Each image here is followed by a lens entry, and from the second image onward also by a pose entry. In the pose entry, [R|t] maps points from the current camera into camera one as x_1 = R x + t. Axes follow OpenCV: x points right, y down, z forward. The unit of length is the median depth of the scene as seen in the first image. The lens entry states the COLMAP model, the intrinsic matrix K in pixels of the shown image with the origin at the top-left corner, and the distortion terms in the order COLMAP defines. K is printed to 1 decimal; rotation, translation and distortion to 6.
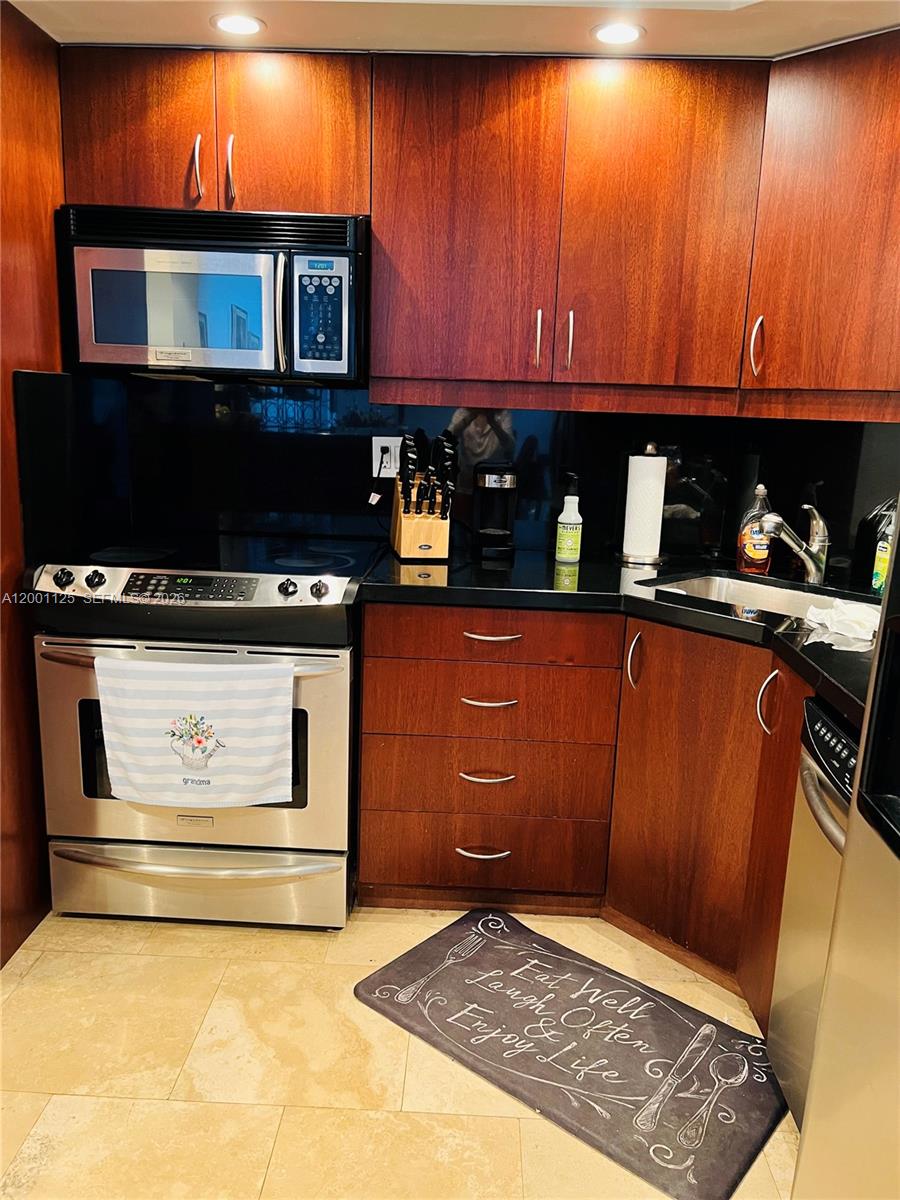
lens RADIAL K [[905.5, 0, 450.0], [0, 905.5, 600.0], [0, 0, 1]] dist [0.090487, -0.137643]
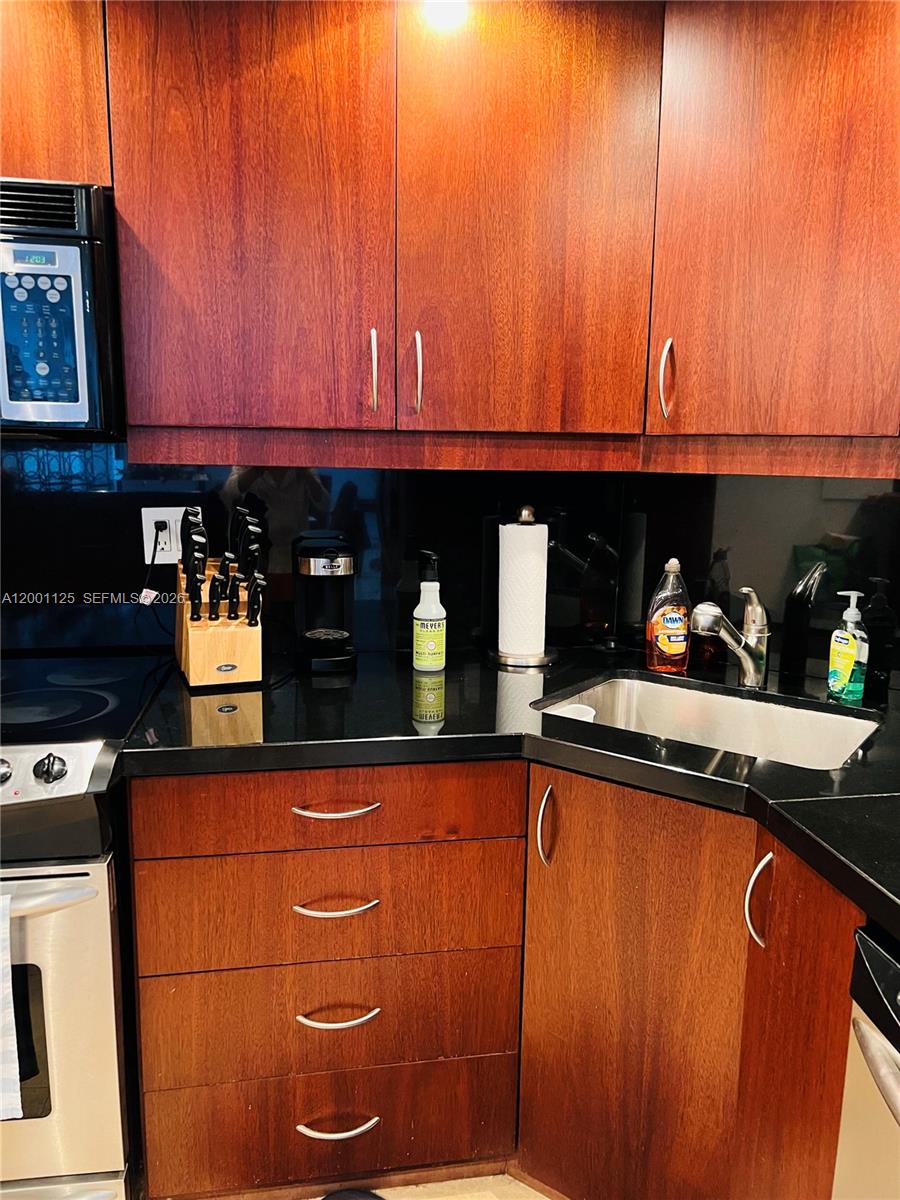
lens RADIAL K [[905.5, 0, 450.0], [0, 905.5, 600.0], [0, 0, 1]] dist [0.090487, -0.137643]
pose [[0.977900, -0.055940, 0.201449, 0.002224], [0.064018, 0.997376, -0.033807, -0.082206], [-0.199029, 0.045956, 0.978915, 0.311339]]
